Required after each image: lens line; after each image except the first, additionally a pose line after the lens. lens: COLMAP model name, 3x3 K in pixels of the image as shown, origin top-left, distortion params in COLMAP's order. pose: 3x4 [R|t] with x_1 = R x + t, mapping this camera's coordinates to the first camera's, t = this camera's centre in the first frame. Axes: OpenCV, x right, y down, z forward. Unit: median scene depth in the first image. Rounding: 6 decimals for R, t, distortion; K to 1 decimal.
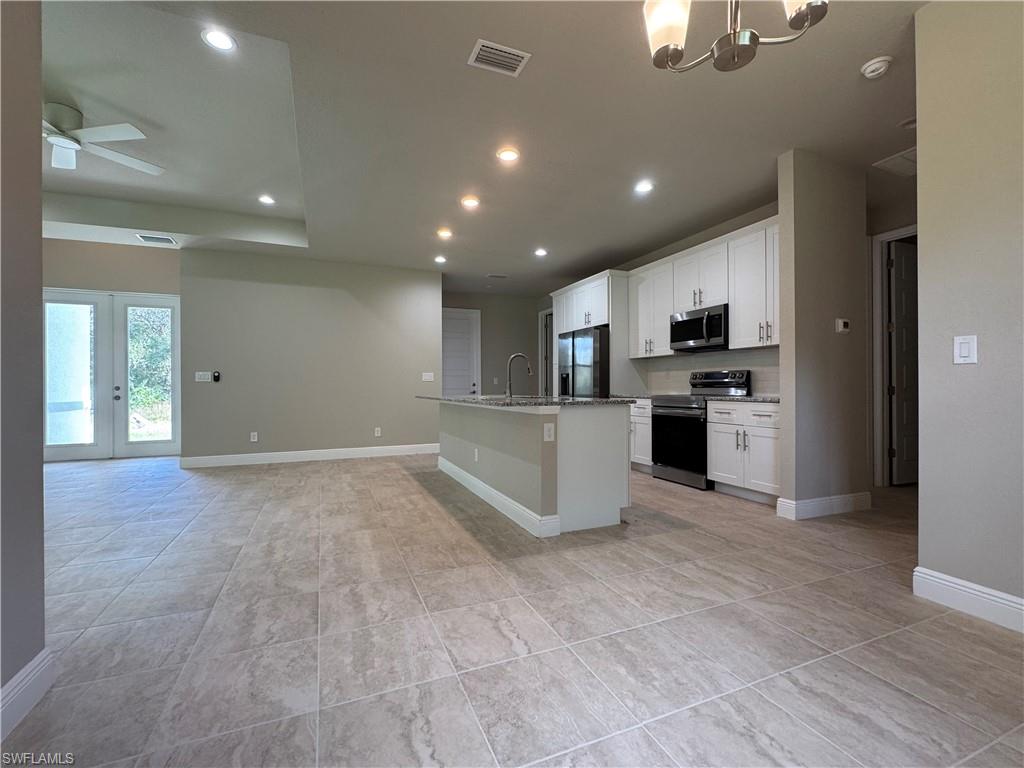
lens RADIAL K [[455.6, 0, 512.0], [0, 455.6, 388.1], [0, 0, 1]] dist [-0.002454, 0.000736]
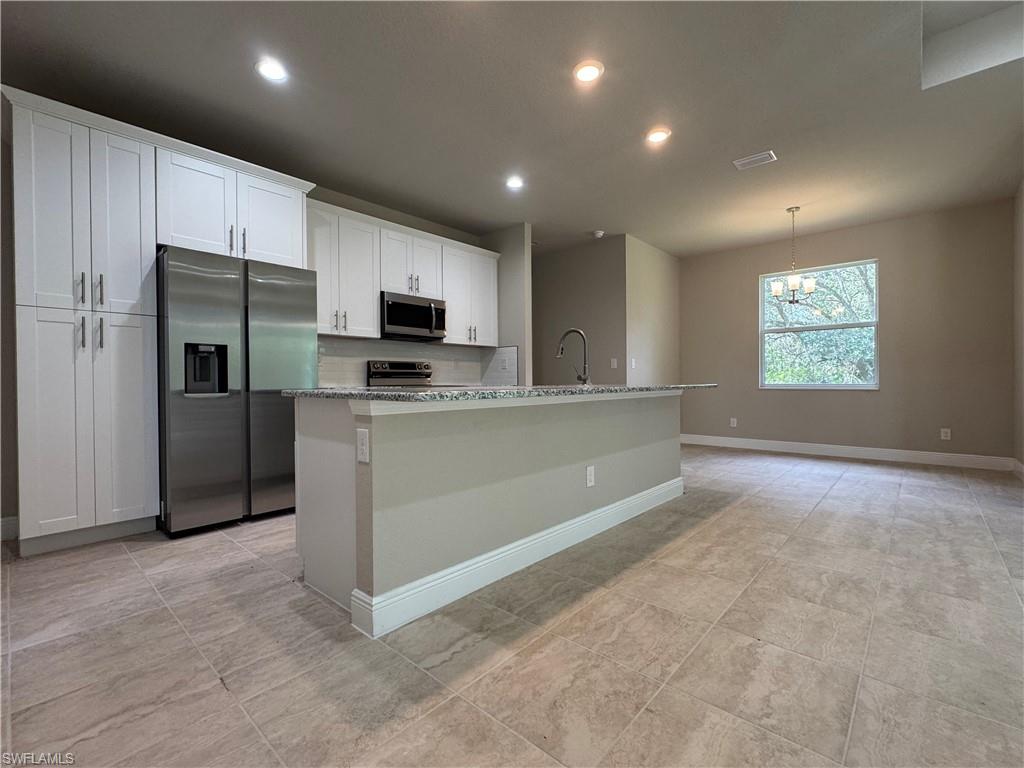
lens RADIAL K [[455.6, 0, 513.9], [0, 455.6, 386.3], [0, 0, 1]] dist [-0.002454, 0.000736]
pose [[-0.430269, -0.000423, 0.902701, -0.704830], [0.012208, 0.999906, 0.006287, 0.017192], [-0.902618, 0.013725, -0.430223, 1.582171]]
